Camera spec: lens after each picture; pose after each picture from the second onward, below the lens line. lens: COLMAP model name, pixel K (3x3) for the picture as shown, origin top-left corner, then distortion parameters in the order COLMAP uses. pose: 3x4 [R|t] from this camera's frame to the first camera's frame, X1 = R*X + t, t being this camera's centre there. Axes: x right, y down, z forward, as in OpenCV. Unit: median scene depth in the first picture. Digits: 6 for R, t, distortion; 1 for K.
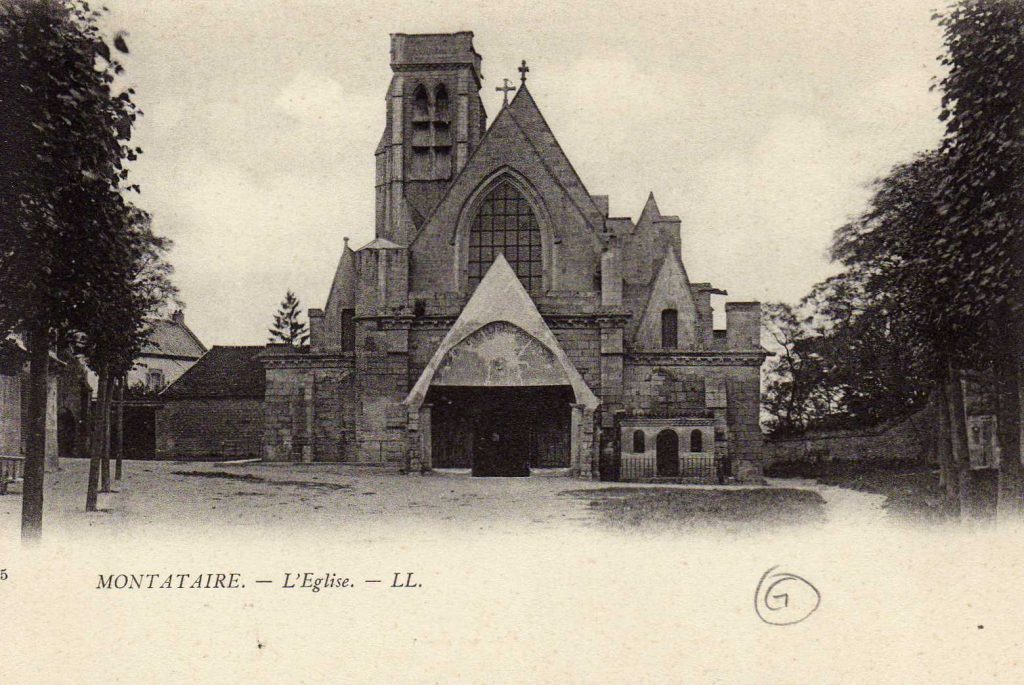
lens RADIAL K [[1620.4, 0, 493.8], [0, 1620.4, 428.8], [0, 0, 1]] dist [-0.007263, 0.081616]
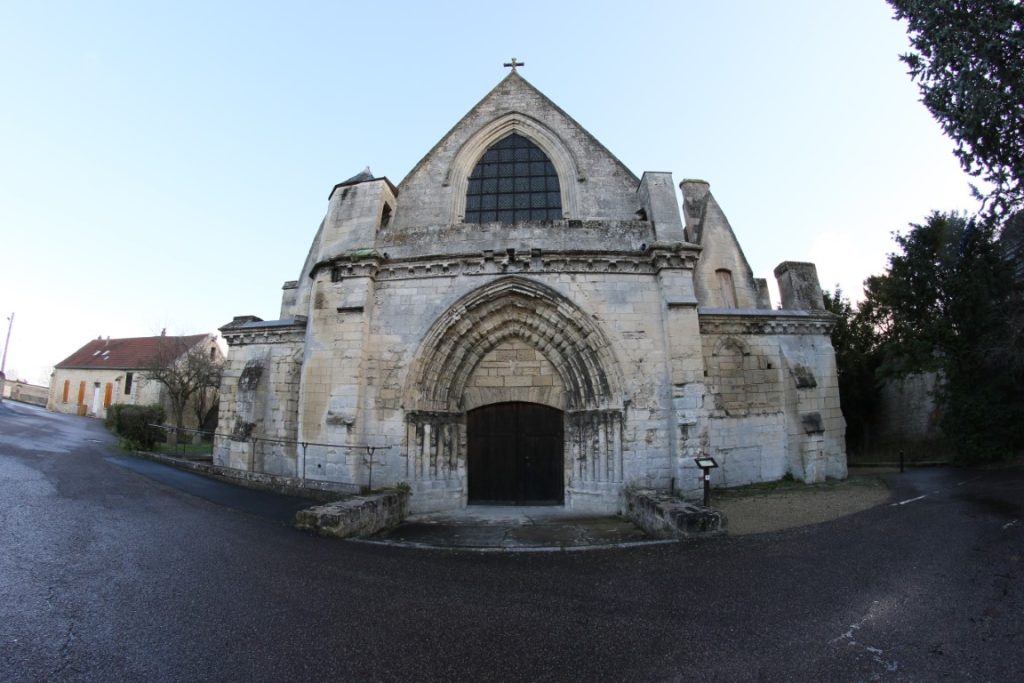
lens RADIAL K [[391.3, 0, 513.8], [0, 391.3, 352.4], [0, 0, 1]] dist [-0.277675, 0.078164]
pose [[0.999544, 0.006112, 0.029573, 0.002601], [0.000245, 0.977632, -0.210322, 0.002039], [-0.030197, 0.210233, 0.977185, 0.844021]]
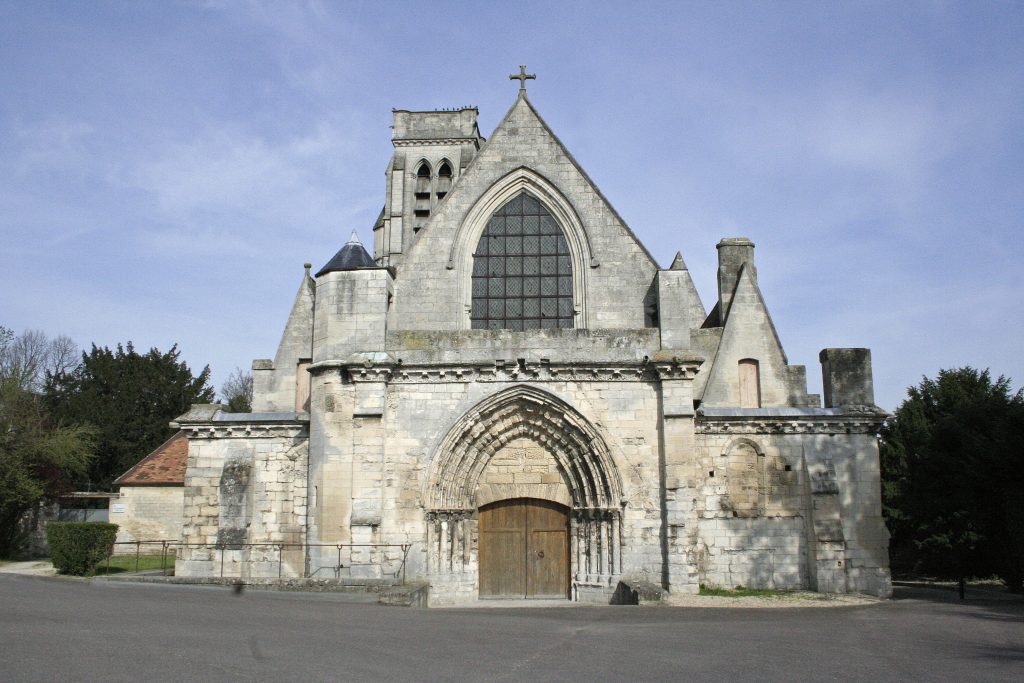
lens RADIAL K [[900.0, 0, 529.9], [0, 900.0, 346.0], [0, 0, 1]] dist [-0.120621, 0.005128]
pose [[0.998542, 0.006972, 0.053532, -0.011176], [0.003081, 0.982648, -0.185453, -0.004678], [-0.053896, 0.185348, 0.981194, 0.607247]]
